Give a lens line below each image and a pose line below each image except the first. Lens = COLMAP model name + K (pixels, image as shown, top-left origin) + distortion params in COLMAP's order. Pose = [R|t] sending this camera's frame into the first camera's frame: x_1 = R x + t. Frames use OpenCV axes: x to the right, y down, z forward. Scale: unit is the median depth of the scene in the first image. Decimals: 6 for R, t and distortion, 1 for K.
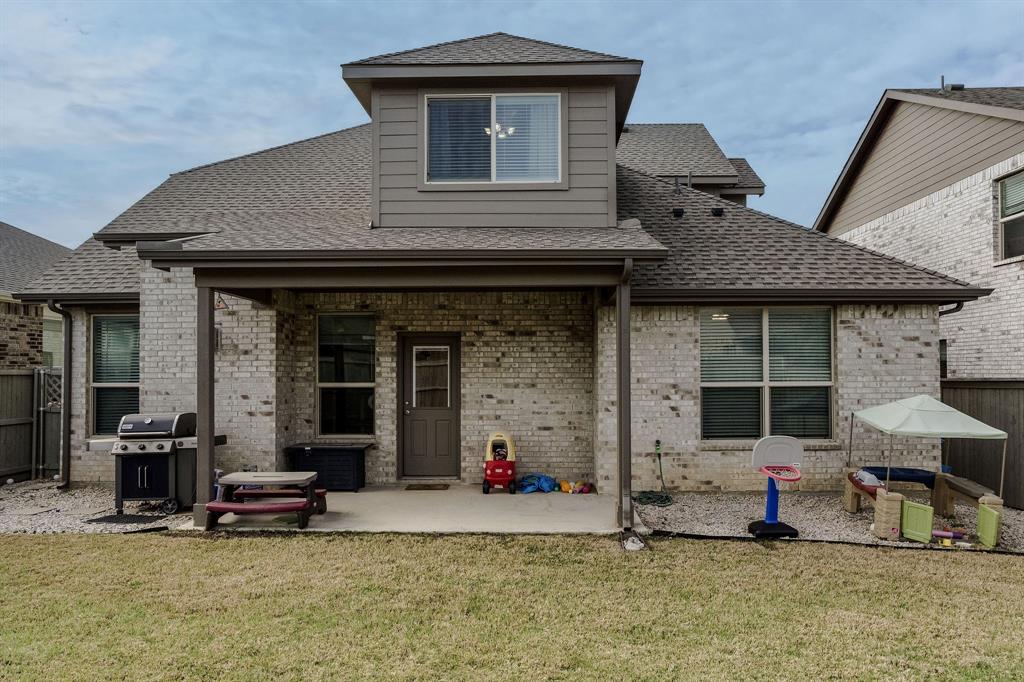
lens RADIAL K [[701.2, 0, 512.0], [0, 701.2, 341.0], [0, 0, 1]] dist [-0.025771, 0.004325]
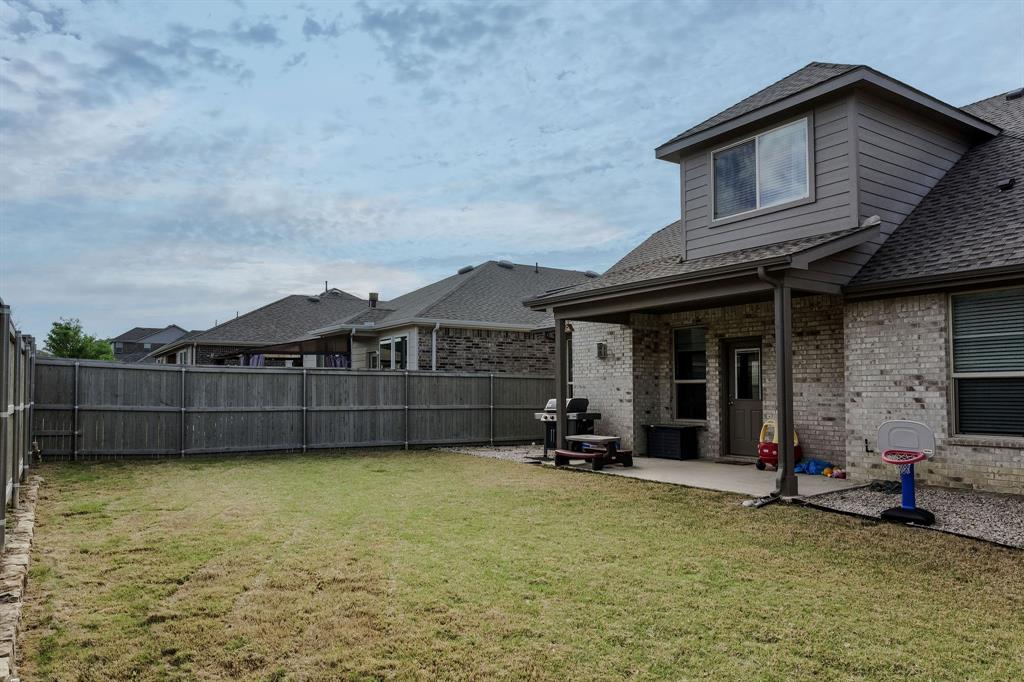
lens RADIAL K [[701.2, 0, 512.0], [0, 701.2, 341.0], [0, 0, 1]] dist [-0.025771, 0.004325]
pose [[0.563594, -0.057394, -0.824056, 0.701468], [0.034297, 0.998349, -0.046077, 0.038293], [0.825340, -0.002294, 0.564632, -0.019911]]
